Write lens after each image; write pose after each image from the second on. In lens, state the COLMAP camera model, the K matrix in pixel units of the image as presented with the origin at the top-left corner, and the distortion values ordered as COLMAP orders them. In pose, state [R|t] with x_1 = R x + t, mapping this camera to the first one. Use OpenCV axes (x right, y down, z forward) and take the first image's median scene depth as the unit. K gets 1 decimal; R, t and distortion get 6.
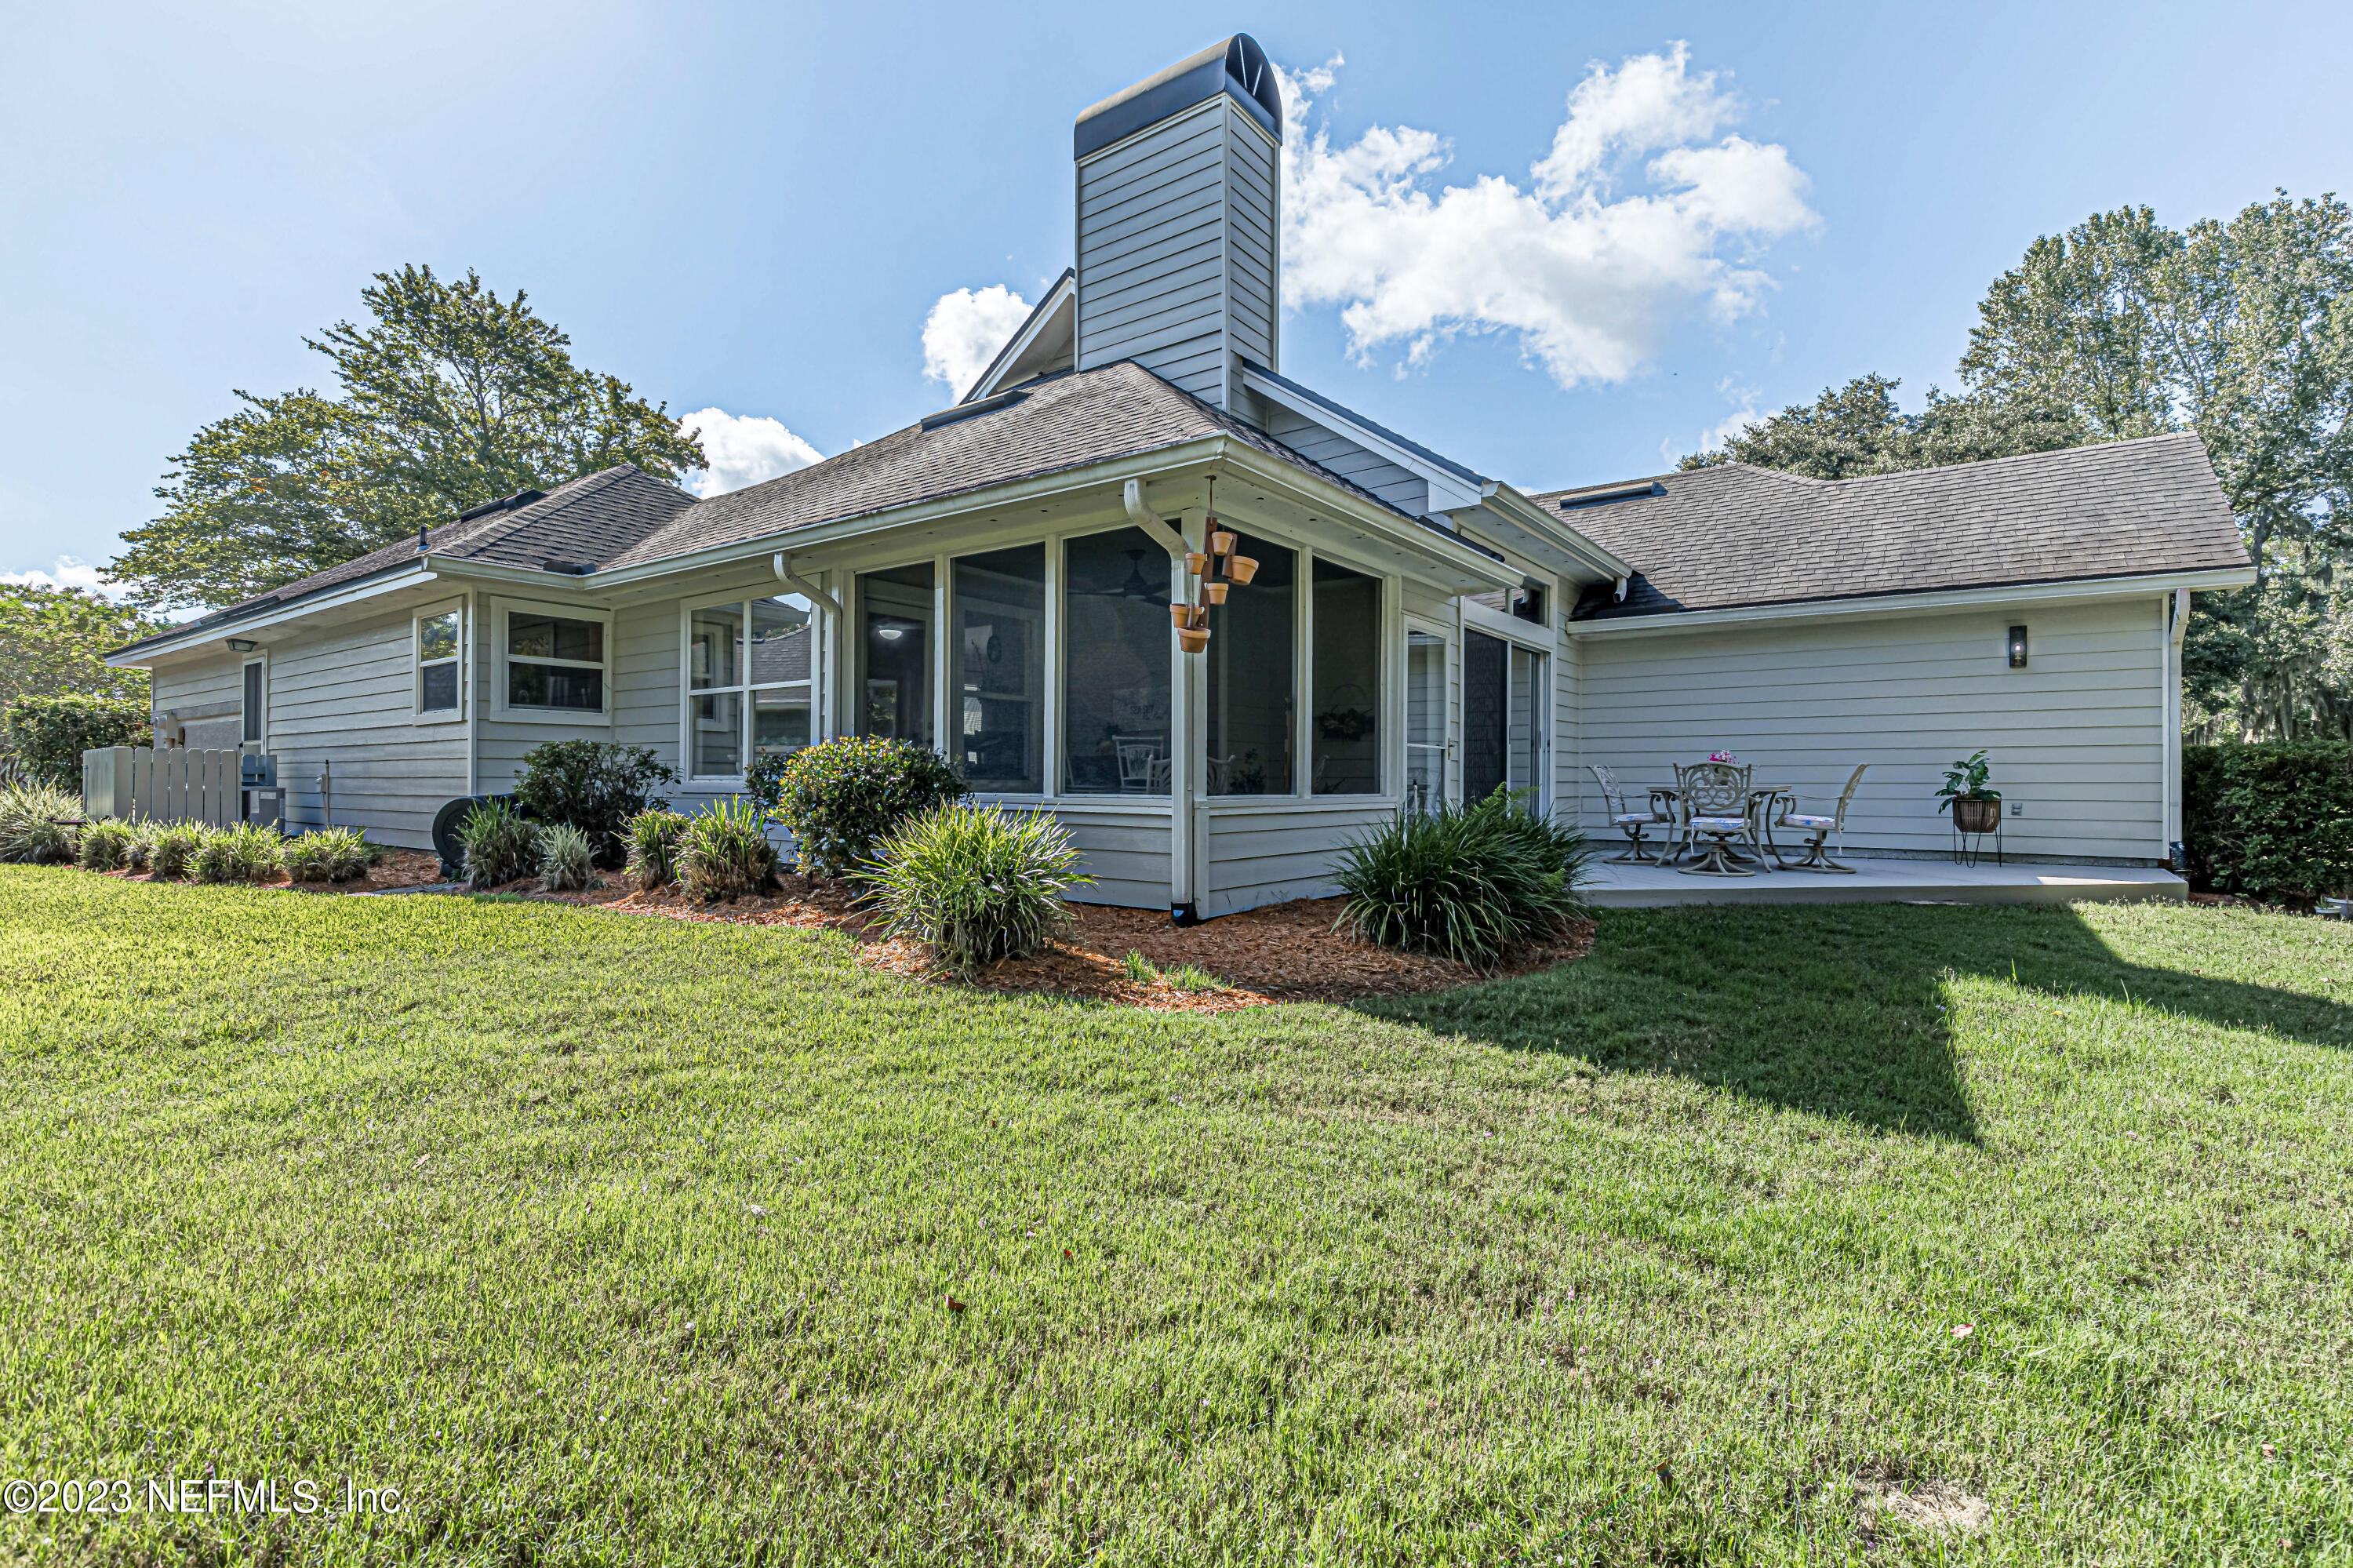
lens RADIAL K [[1062.0, 0, 1172.4], [0, 1062.0, 778.7], [0, 0, 1]] dist [0.012057, -0.000699]
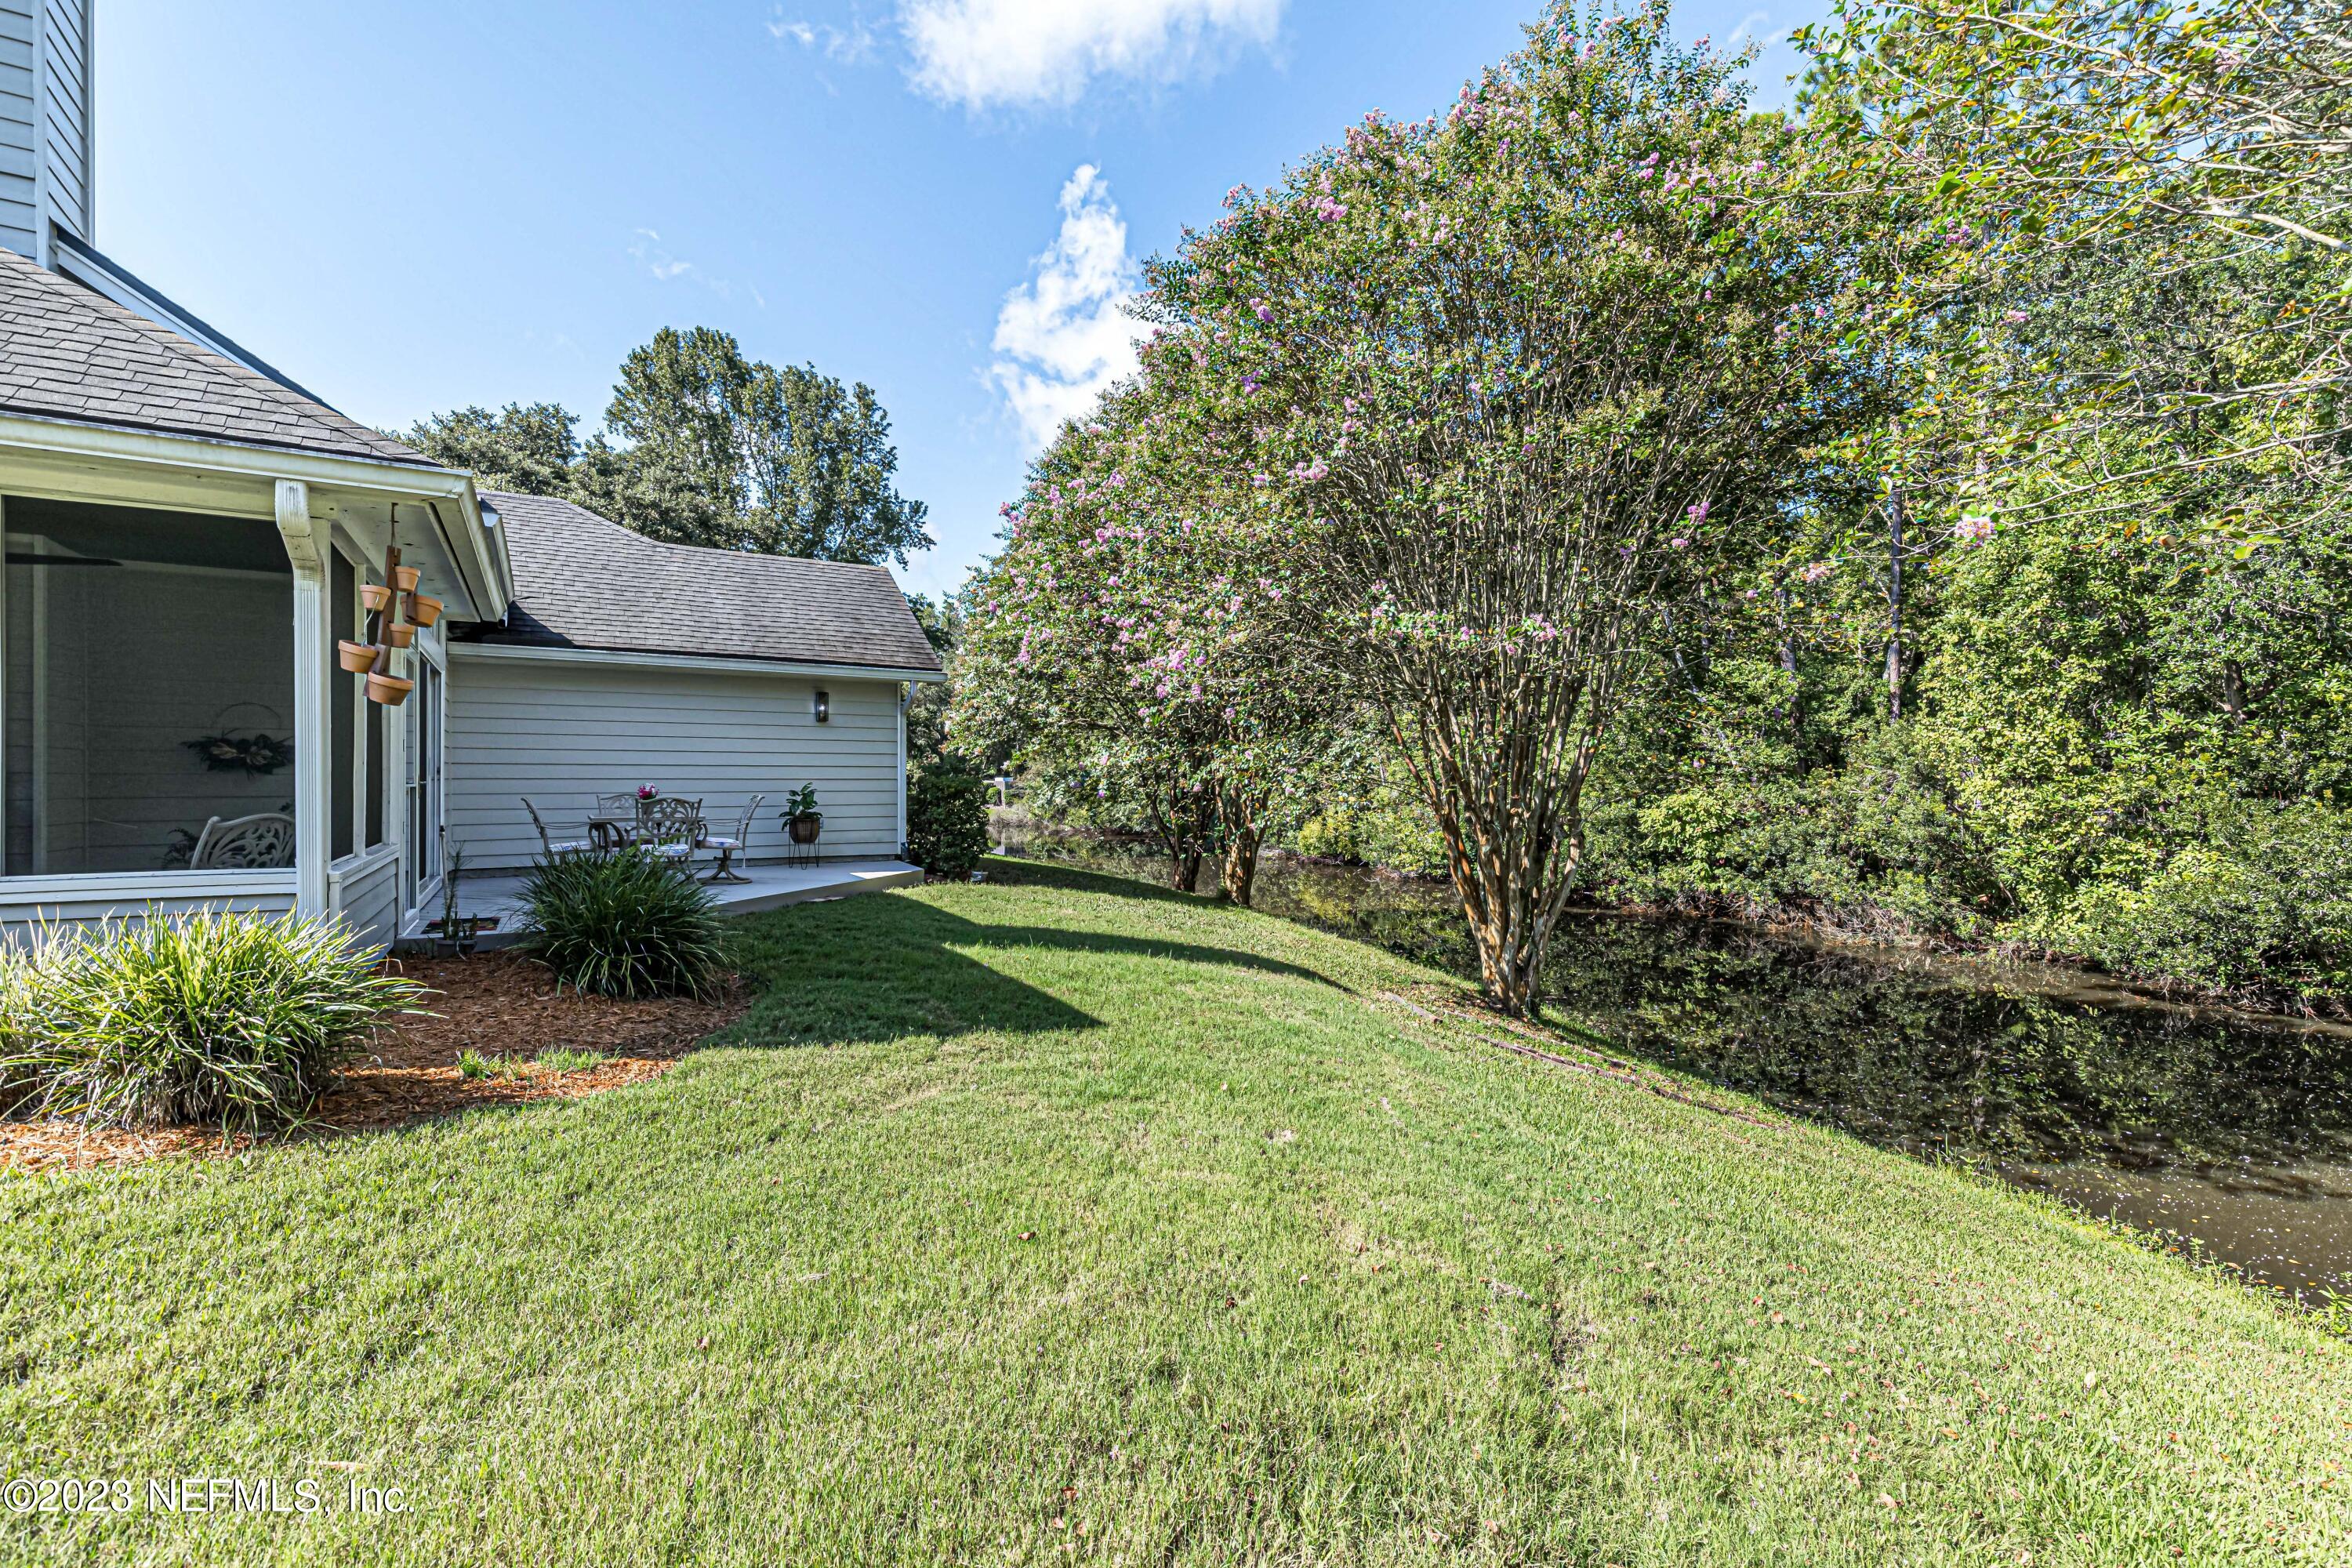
lens RADIAL K [[1061.5, 0, 1180.2], [0, 1061.5, 792.6], [0, 0, 1]] dist [0.012057, -0.000699]
pose [[0.385696, -0.012074, 0.922547, -0.100409], [-0.004559, 0.999877, 0.014992, -0.011758], [-0.922615, -0.009988, 0.385593, 0.012785]]
